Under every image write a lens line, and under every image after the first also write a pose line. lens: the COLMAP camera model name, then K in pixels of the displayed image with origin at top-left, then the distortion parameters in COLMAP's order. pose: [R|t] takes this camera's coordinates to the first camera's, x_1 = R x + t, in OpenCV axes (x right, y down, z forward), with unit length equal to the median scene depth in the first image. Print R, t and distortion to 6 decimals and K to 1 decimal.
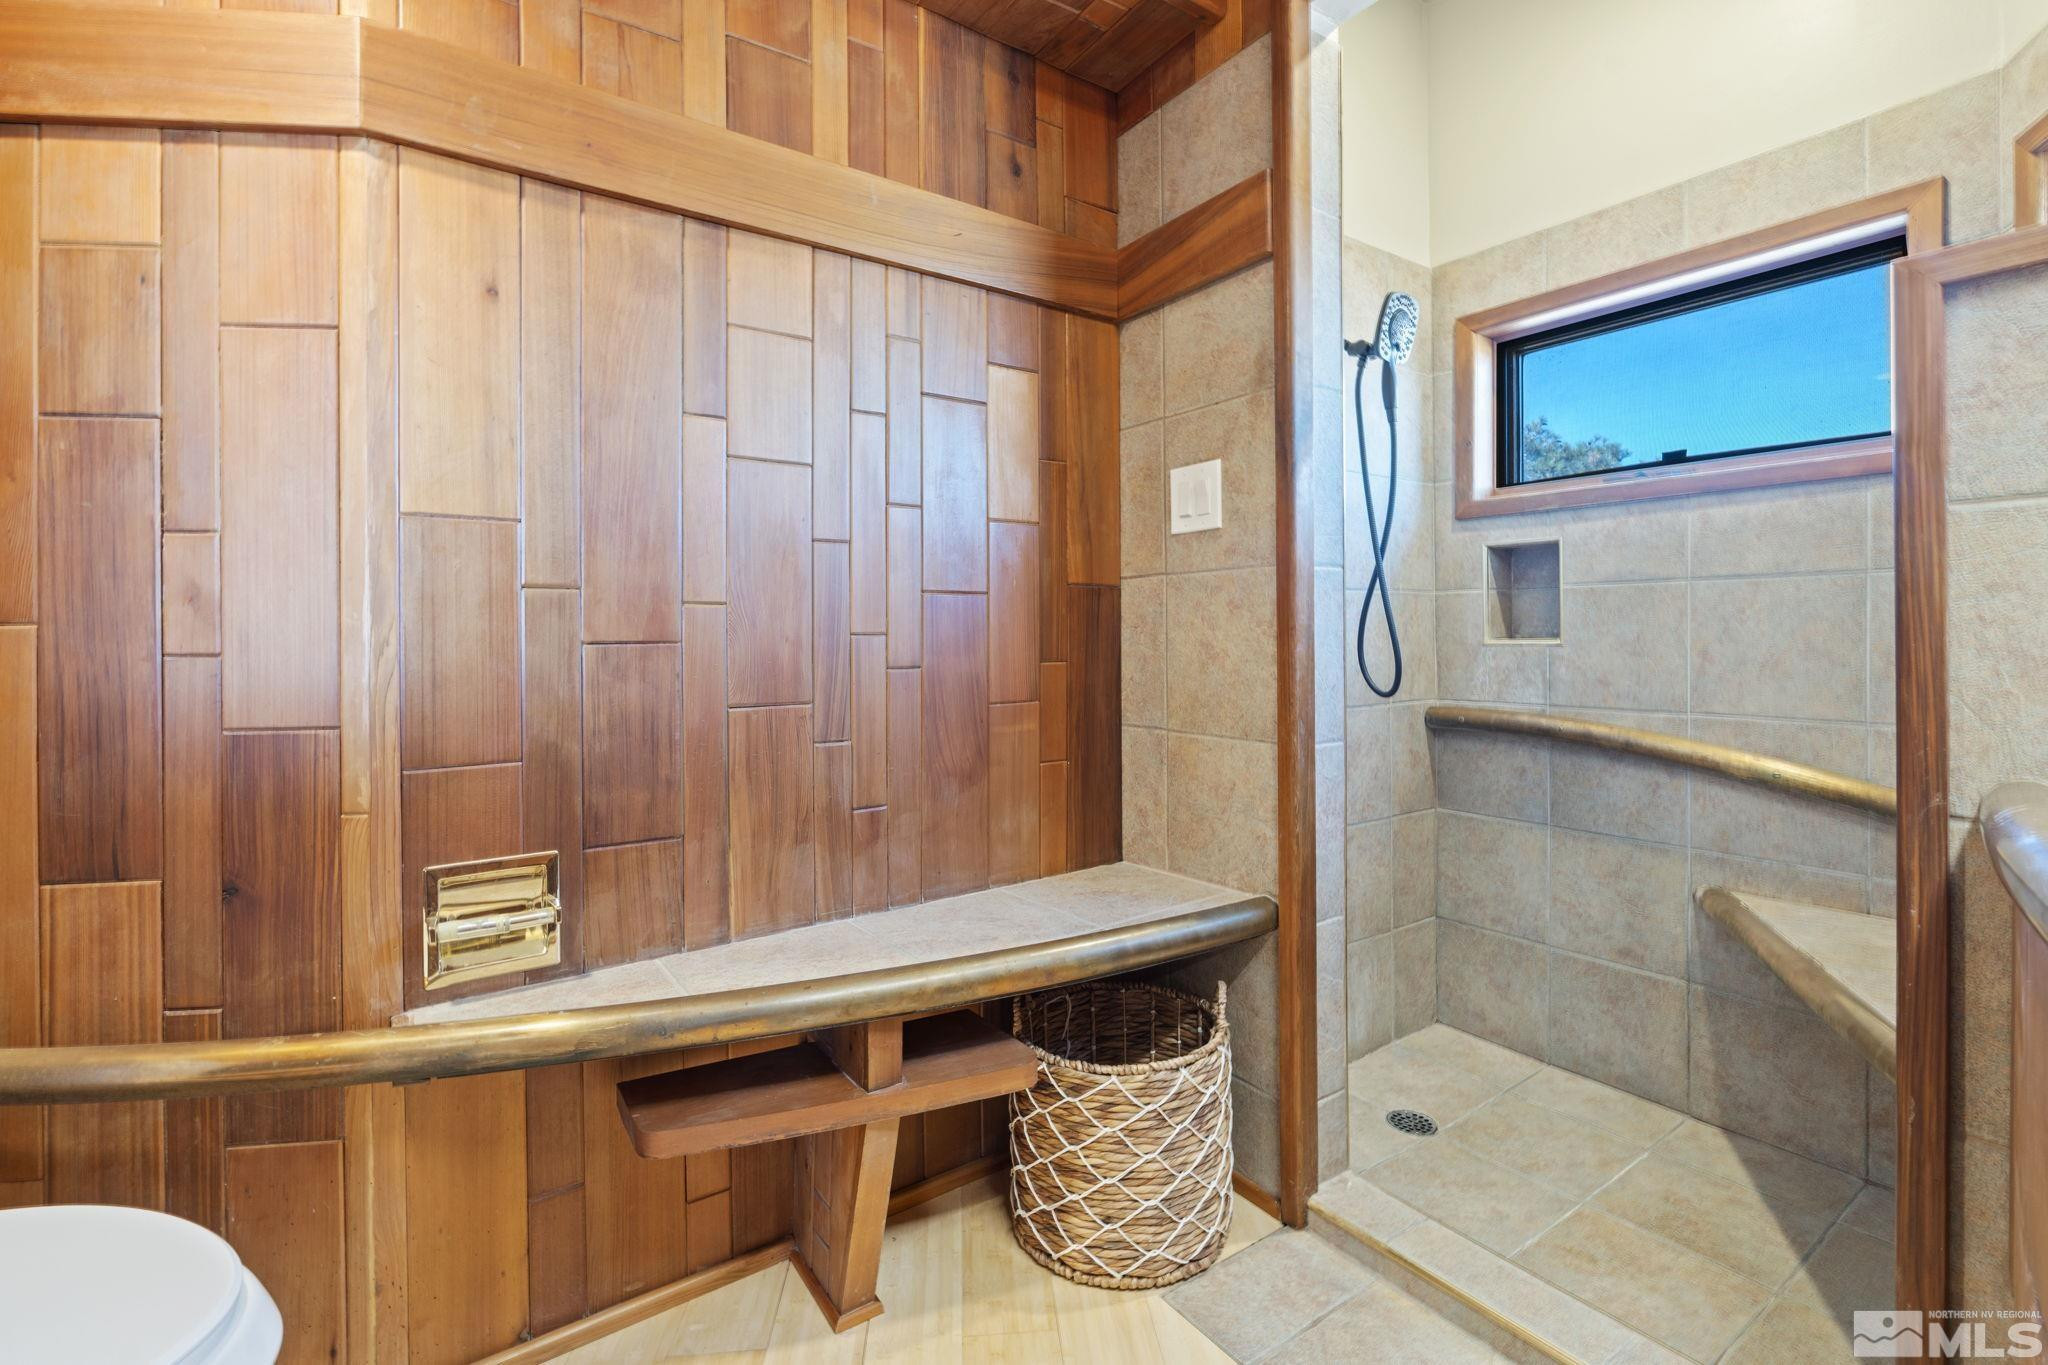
lens RADIAL K [[907.8, 0, 1027.1], [0, 907.8, 636.5], [0, 0, 1]] dist [-0.008658, 0.001336]
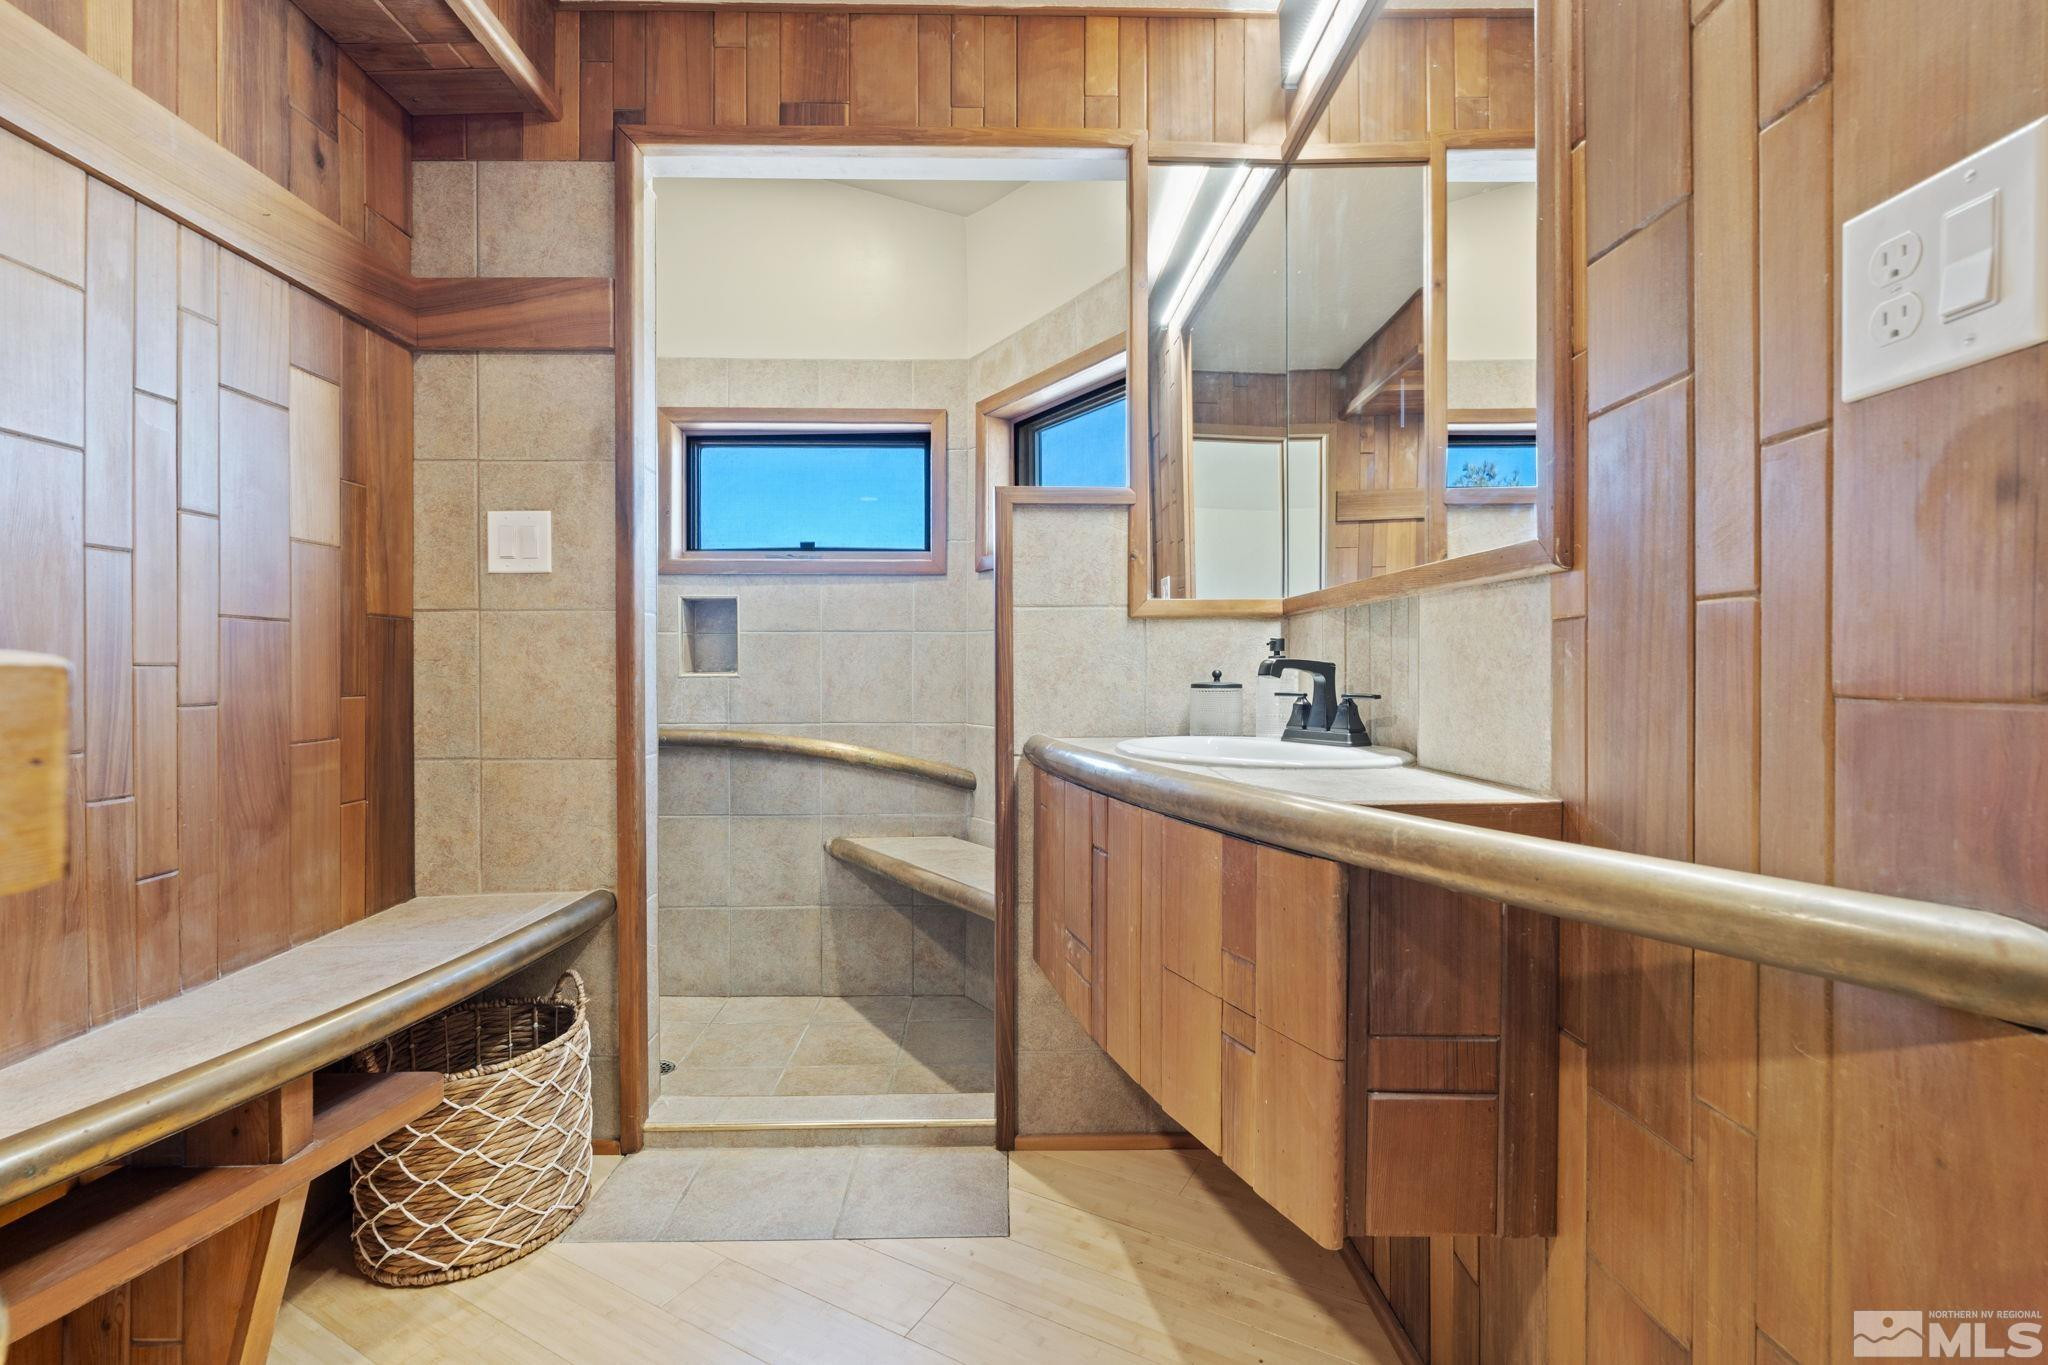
lens RADIAL K [[907.8, 0, 1018.1], [0, 907.8, 672.6], [0, 0, 1]] dist [-0.008658, 0.001336]
pose [[0.548368, 0.000335, 0.836237, -0.407341], [-0.000735, 1.000000, 0.000082, 0.003579], [-0.836237, -0.000659, 0.548368, -0.097192]]
